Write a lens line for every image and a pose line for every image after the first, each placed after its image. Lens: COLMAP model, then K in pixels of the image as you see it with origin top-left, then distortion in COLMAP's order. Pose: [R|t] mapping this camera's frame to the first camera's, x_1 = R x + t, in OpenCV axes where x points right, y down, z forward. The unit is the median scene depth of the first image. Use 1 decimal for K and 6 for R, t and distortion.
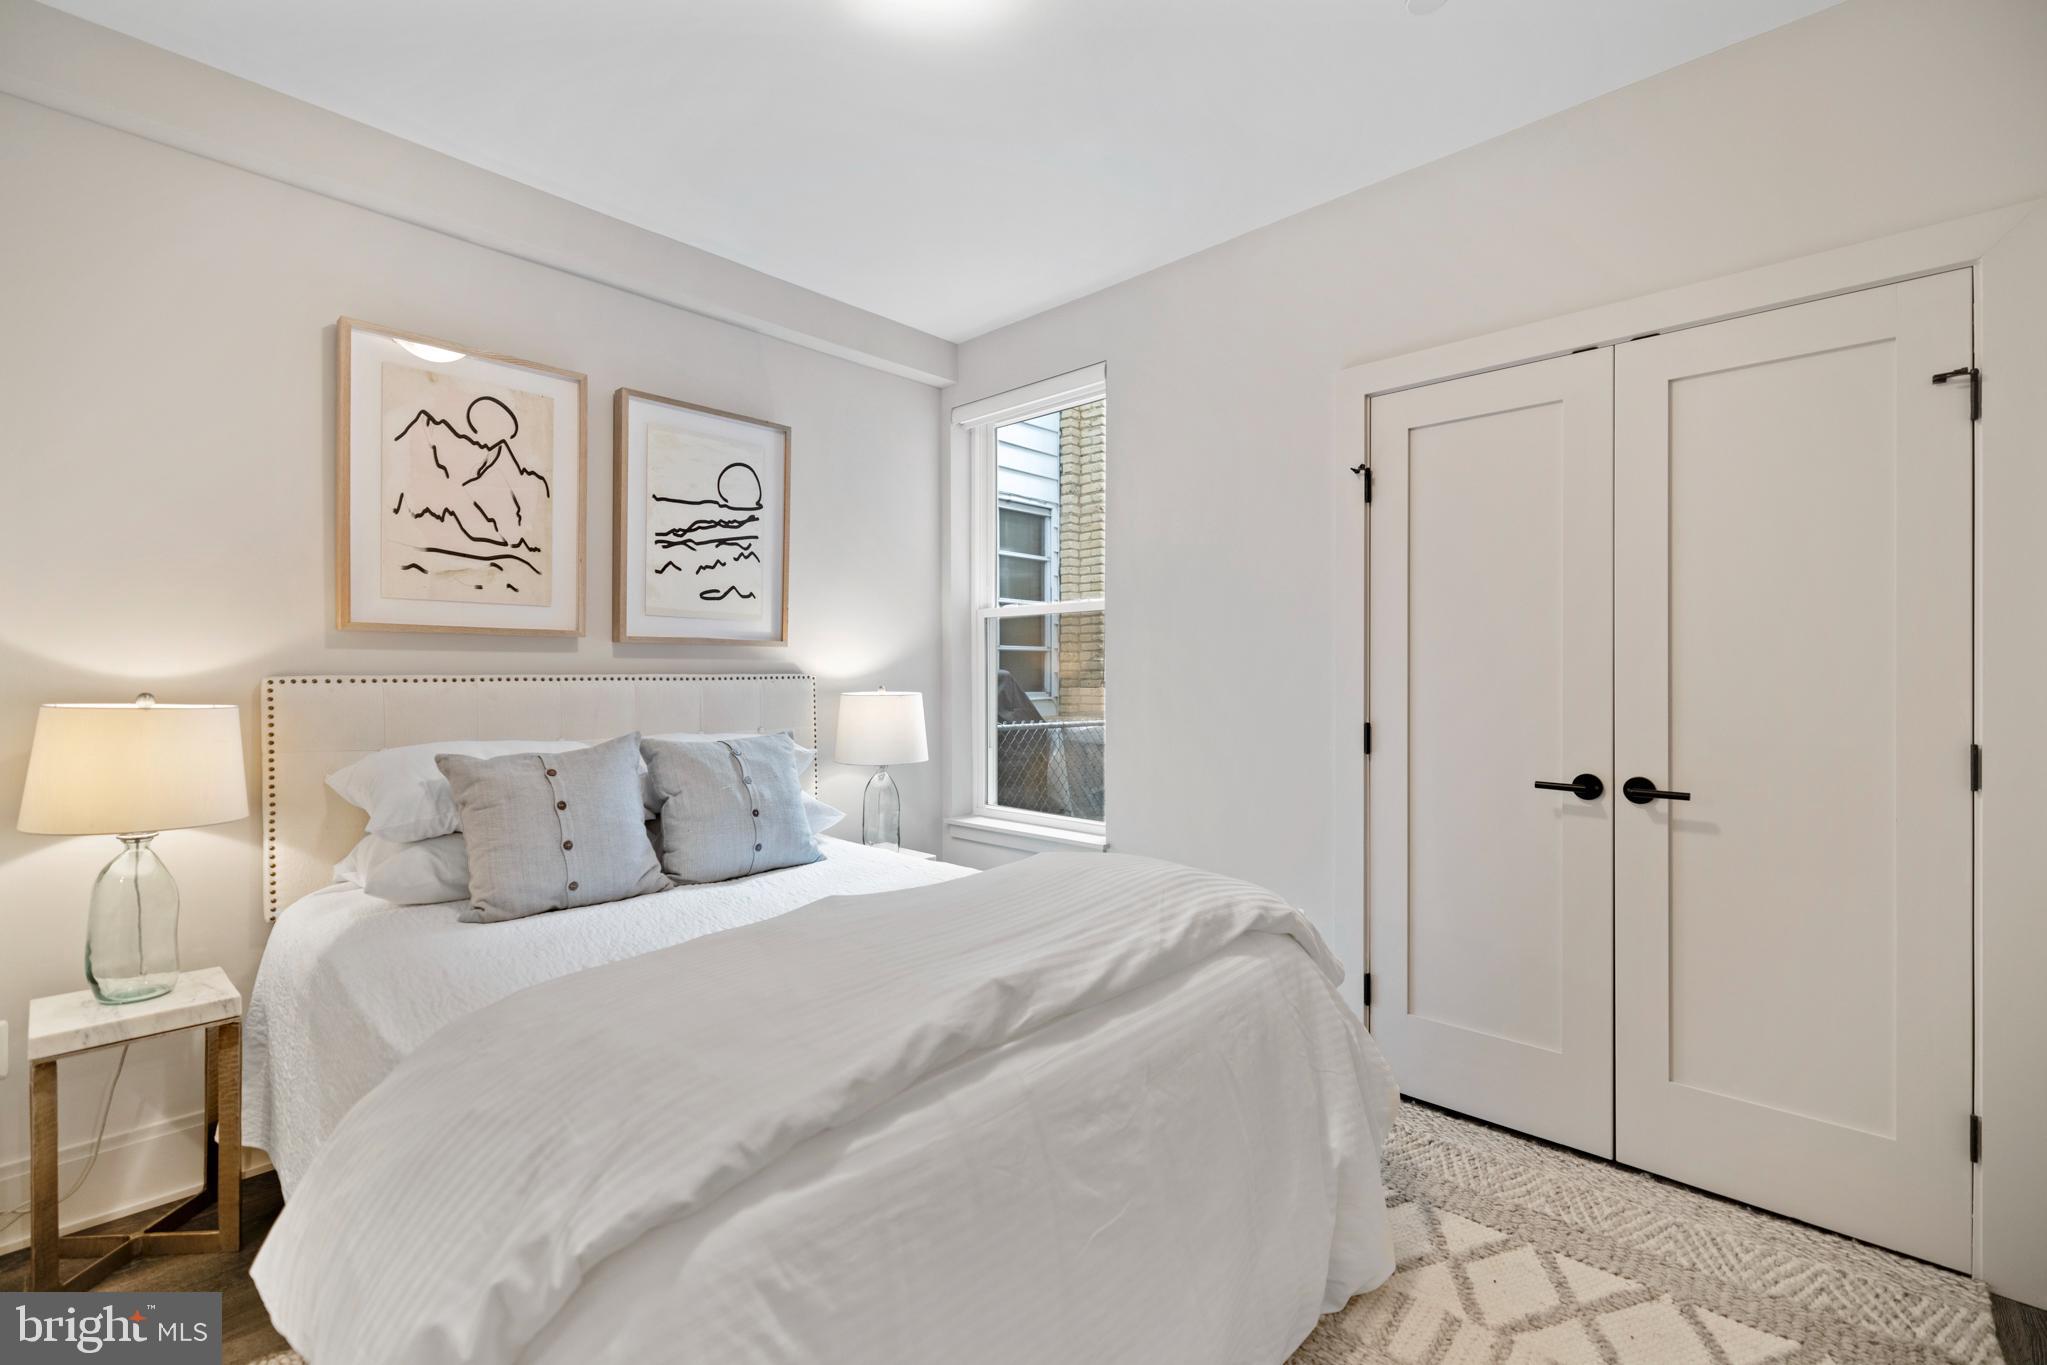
lens RADIAL K [[837.2, 0, 1026.5], [0, 837.2, 676.0], [0, 0, 1]] dist [0.002363, -0.000394]
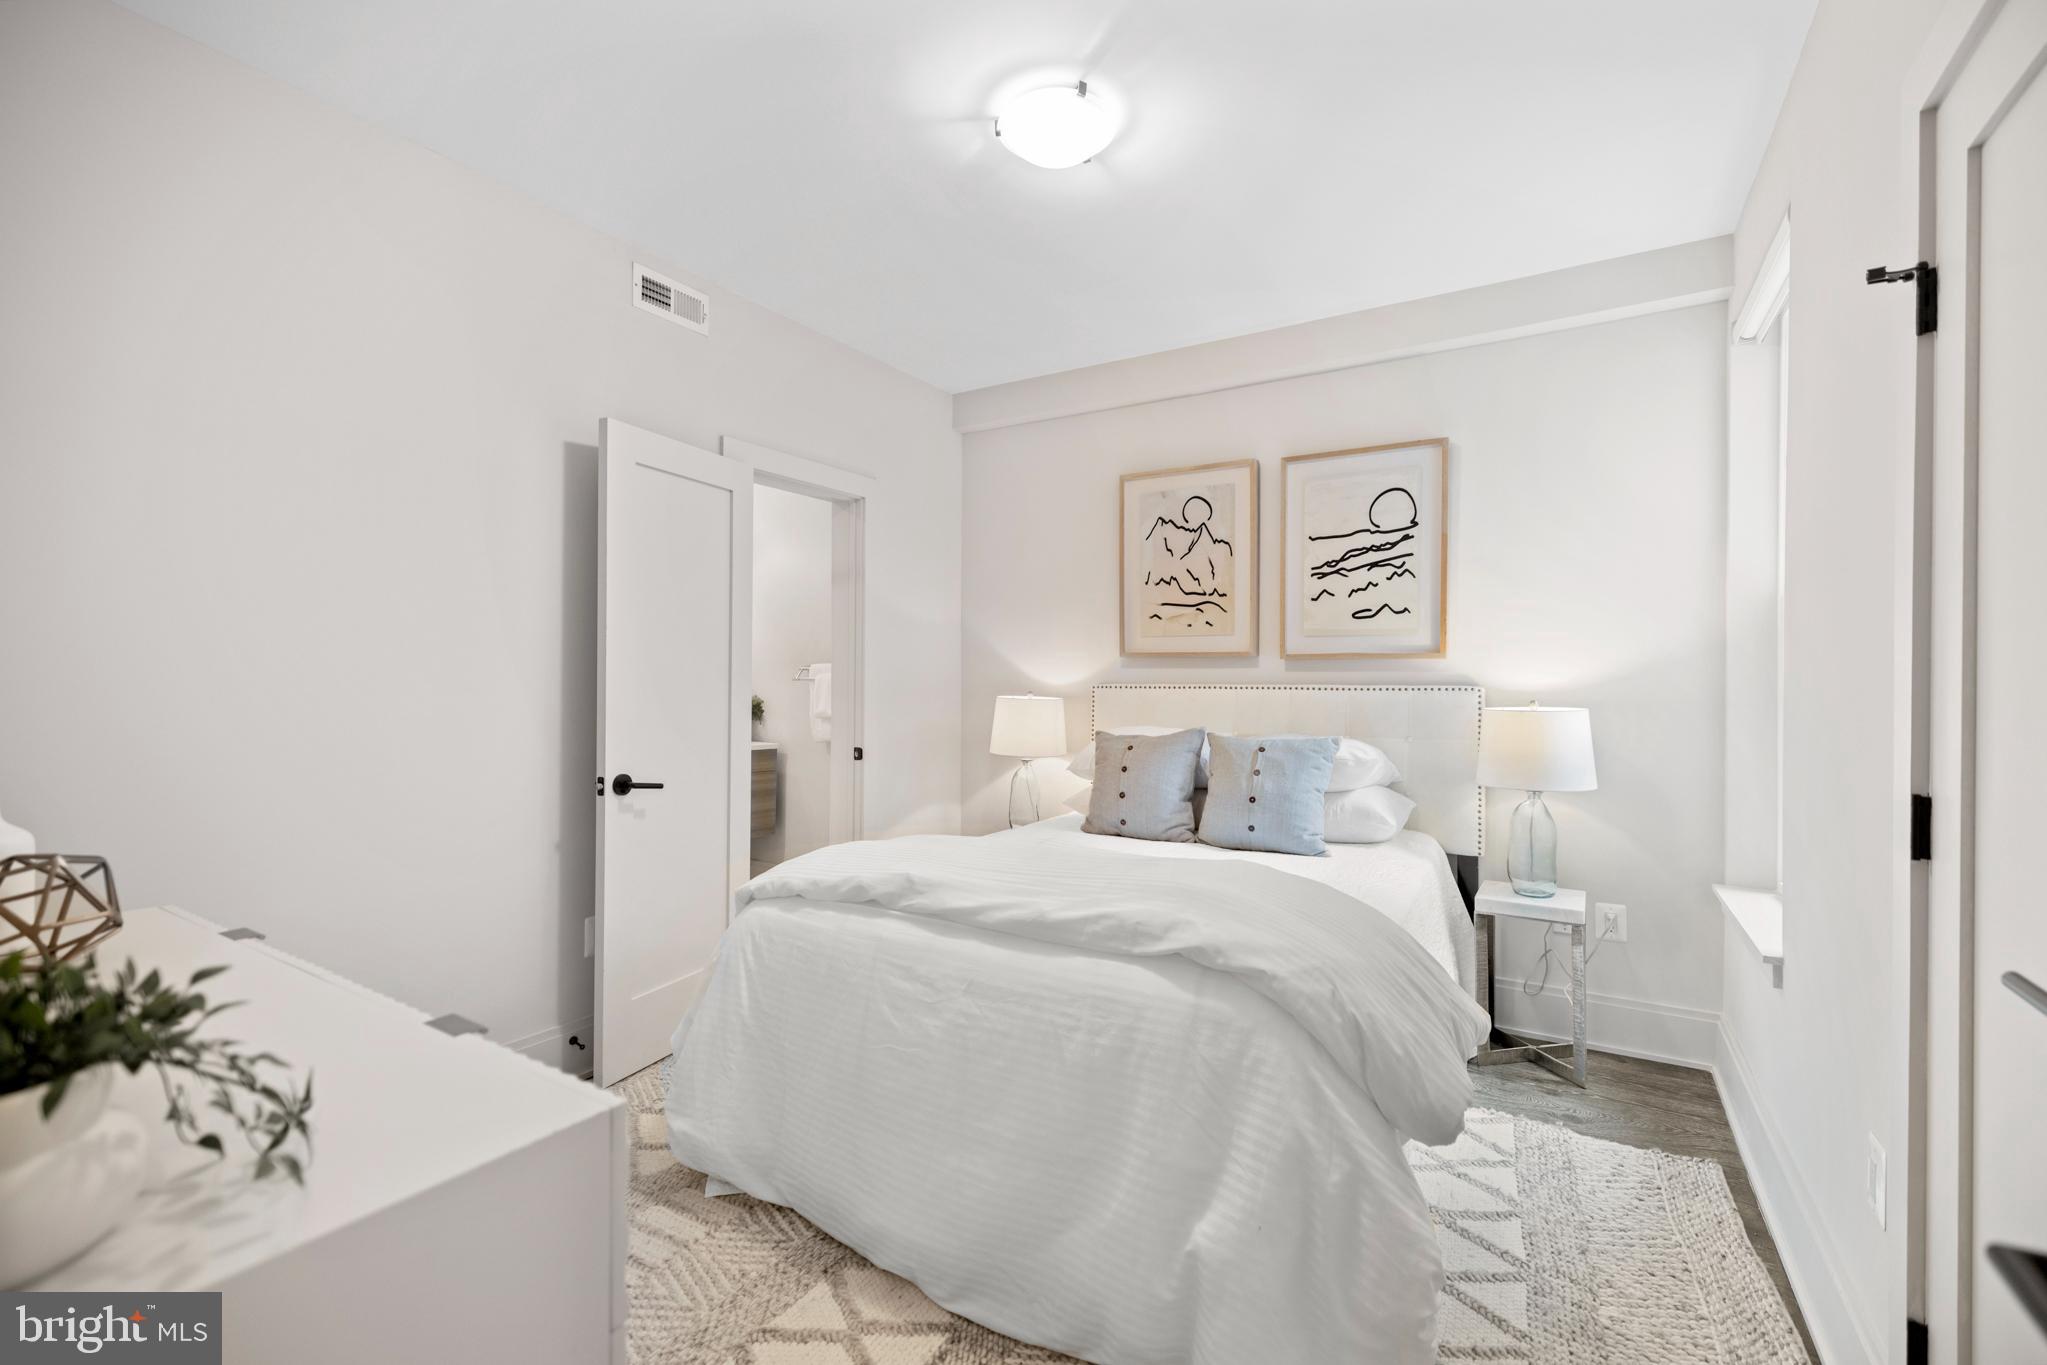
lens RADIAL K [[837.2, 0, 1065.7], [0, 837.2, 684.3], [0, 0, 1]] dist [0.002363, -0.000394]
pose [[0.263983, 0.005579, -0.964511, 0.704975], [-0.009162, 0.999953, 0.003276, -0.004114], [0.964484, 0.007972, 0.264021, 0.383345]]
